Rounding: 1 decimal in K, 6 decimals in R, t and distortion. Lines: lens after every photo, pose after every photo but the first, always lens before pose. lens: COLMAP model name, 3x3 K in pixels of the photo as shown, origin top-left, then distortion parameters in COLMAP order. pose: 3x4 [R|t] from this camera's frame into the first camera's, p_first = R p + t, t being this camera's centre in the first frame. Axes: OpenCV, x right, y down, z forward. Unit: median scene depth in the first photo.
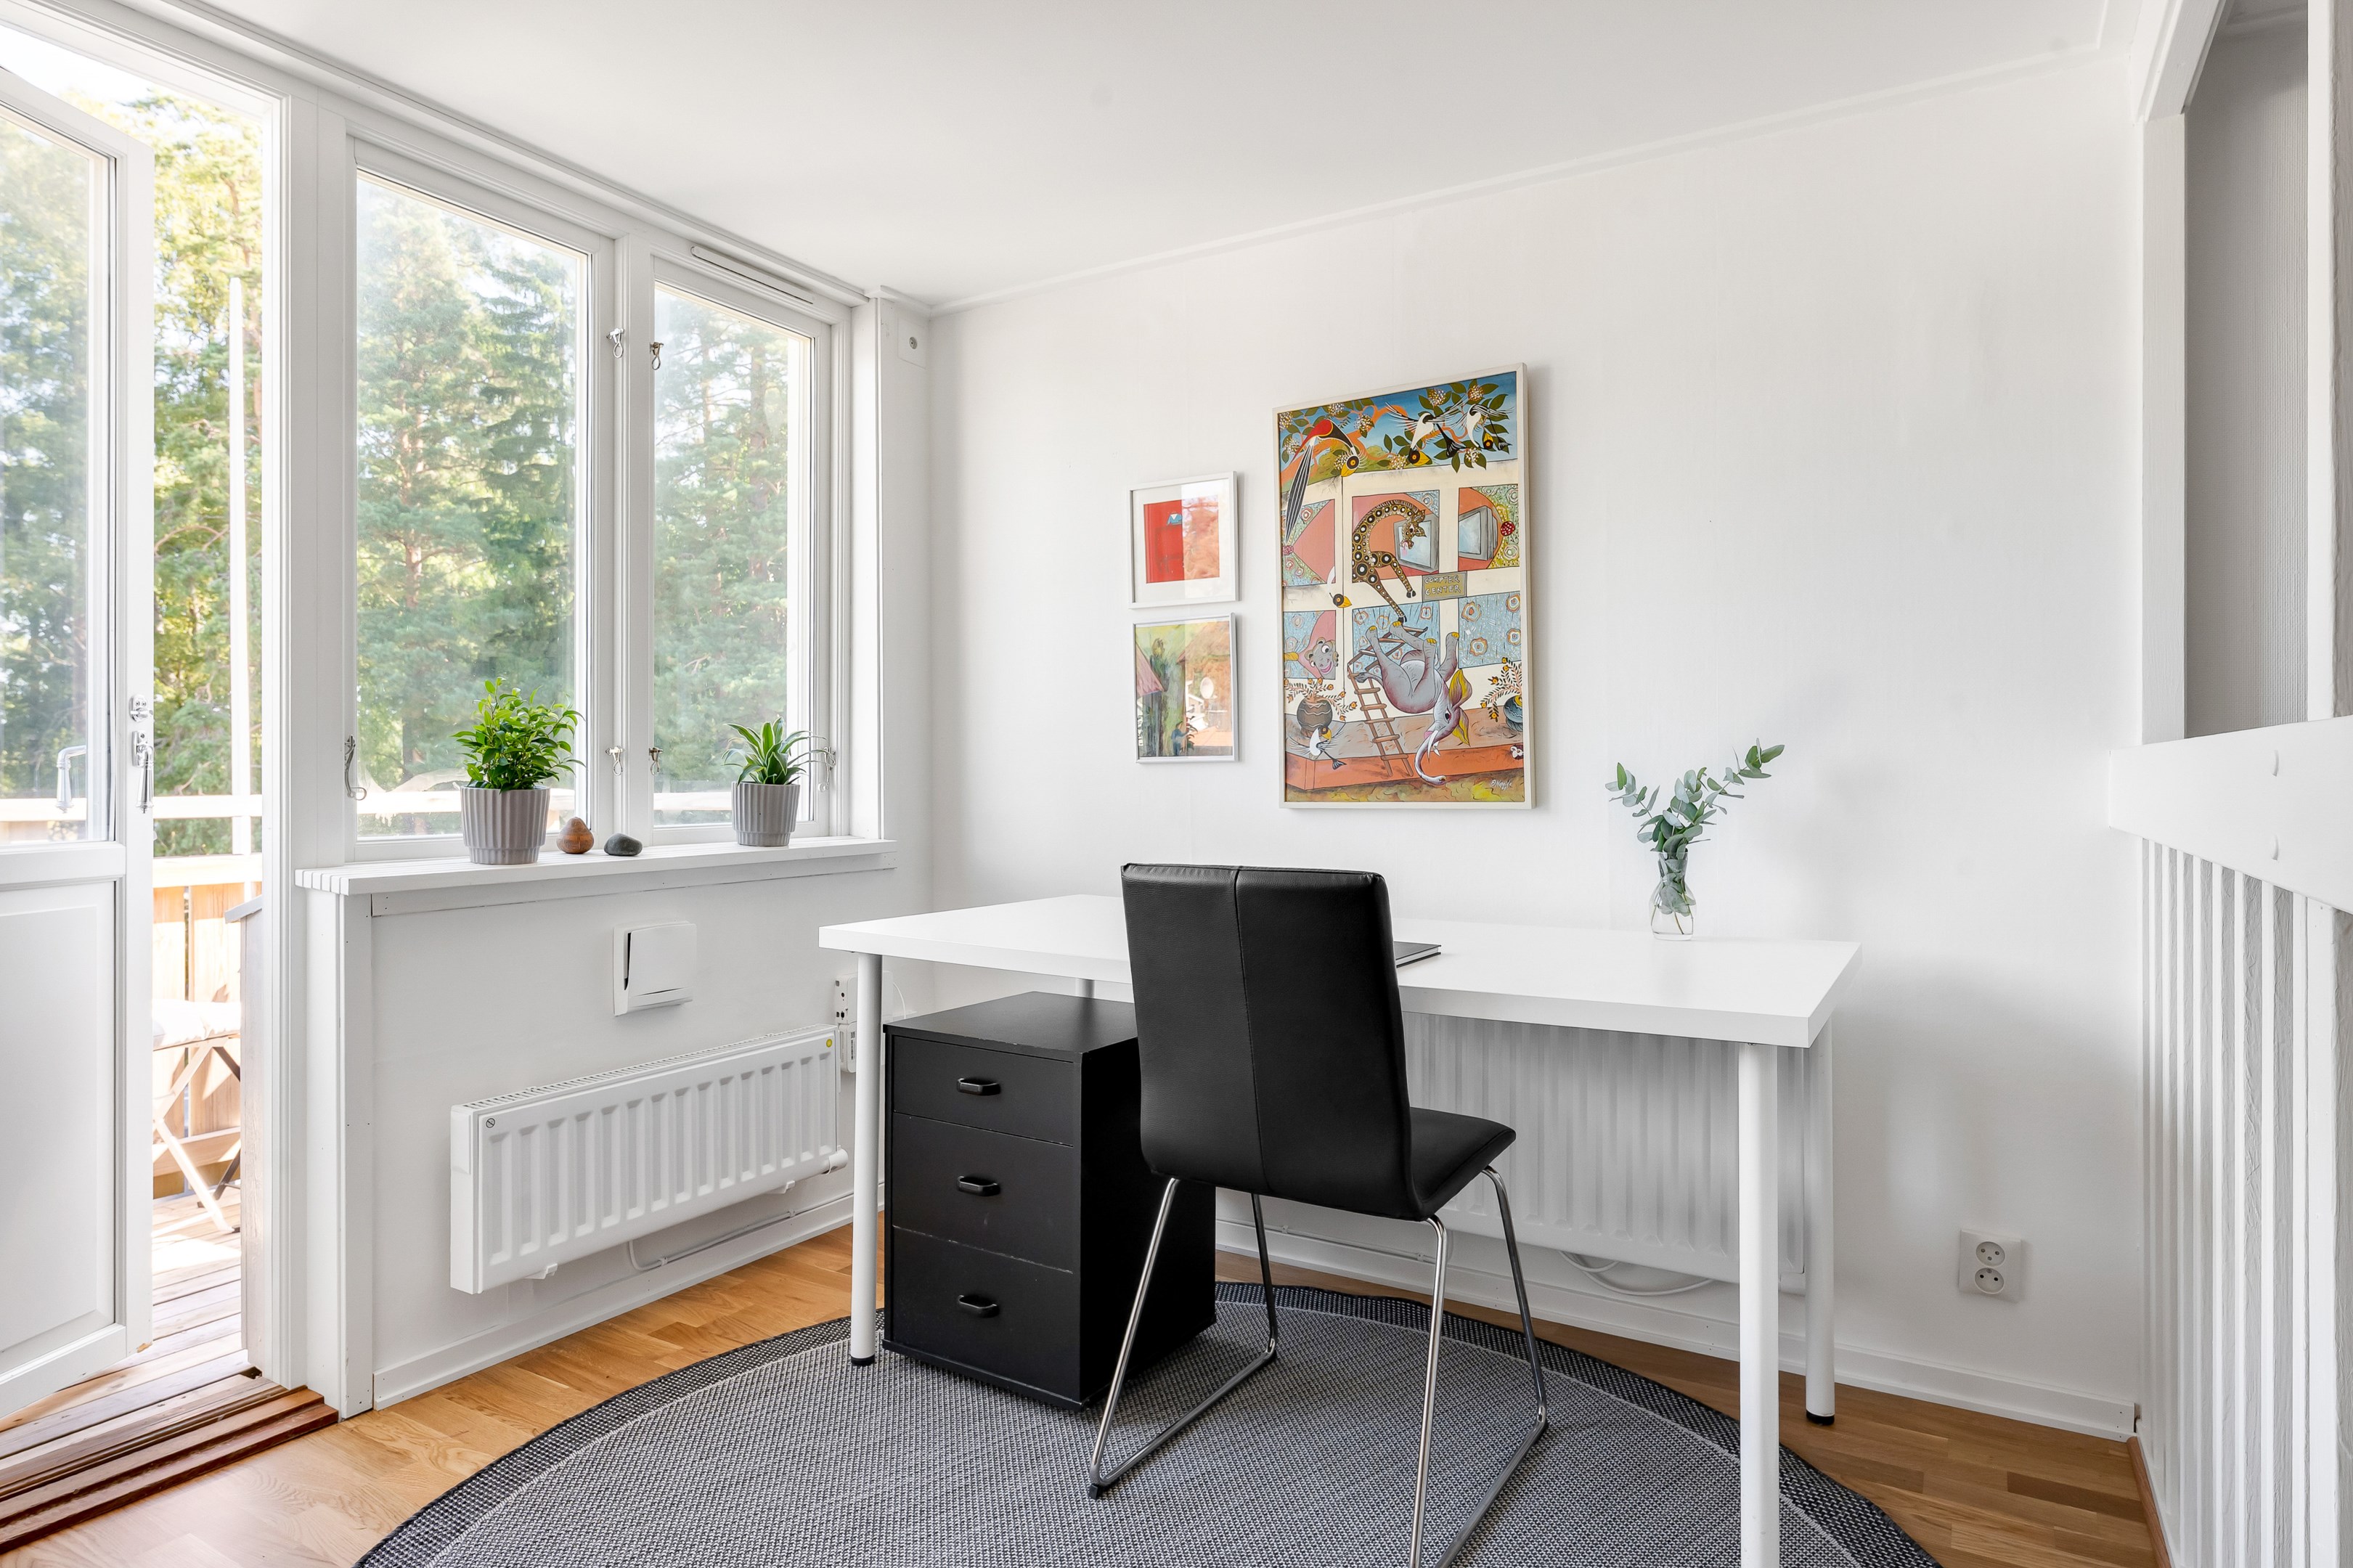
lens RADIAL K [[1333.8, 0, 1177.5], [0, 1333.8, 761.8], [0, 0, 1]] dist [-0.000983, -0.001694]
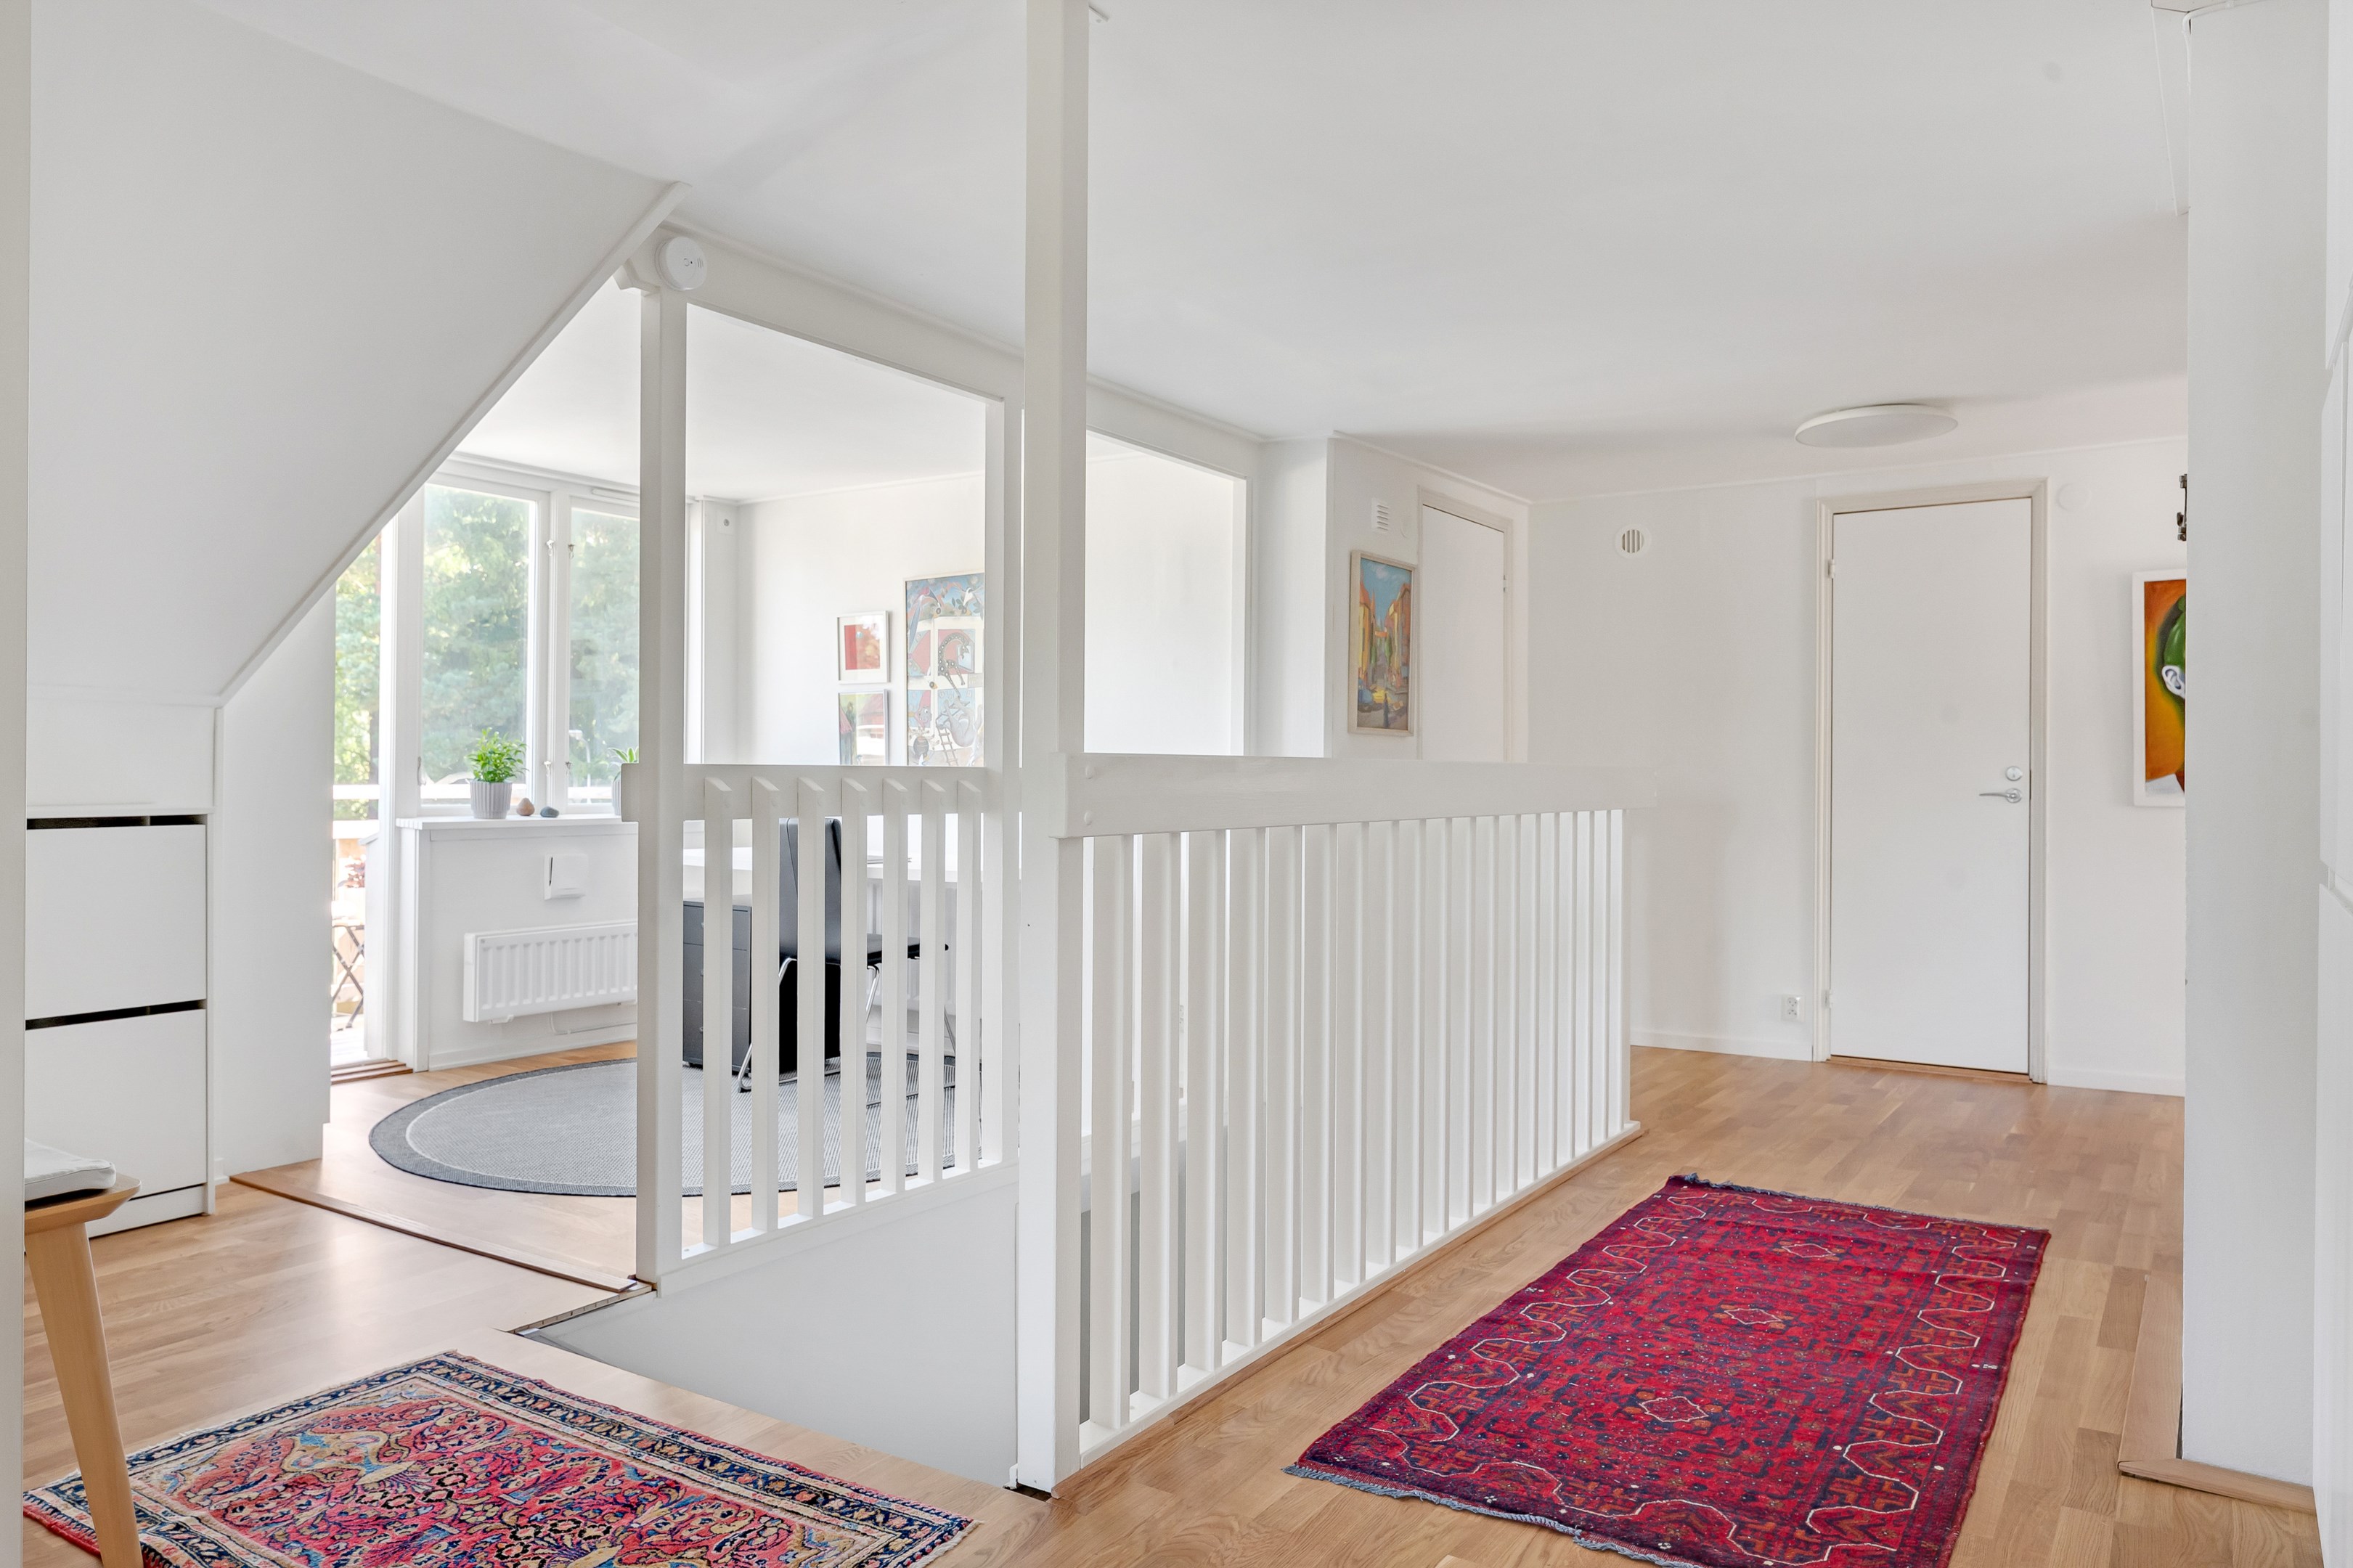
lens RADIAL K [[1609.7, 0, 1178.9], [0, 1609.7, 758.6], [0, 0, 1]] dist [-0.000454, 0.000975]
pose [[0.998518, 0.008683, -0.053724, 0.598306], [-0.008903, 0.999953, -0.003861, -0.013821], [0.053688, 0.004333, 0.998548, -1.236810]]
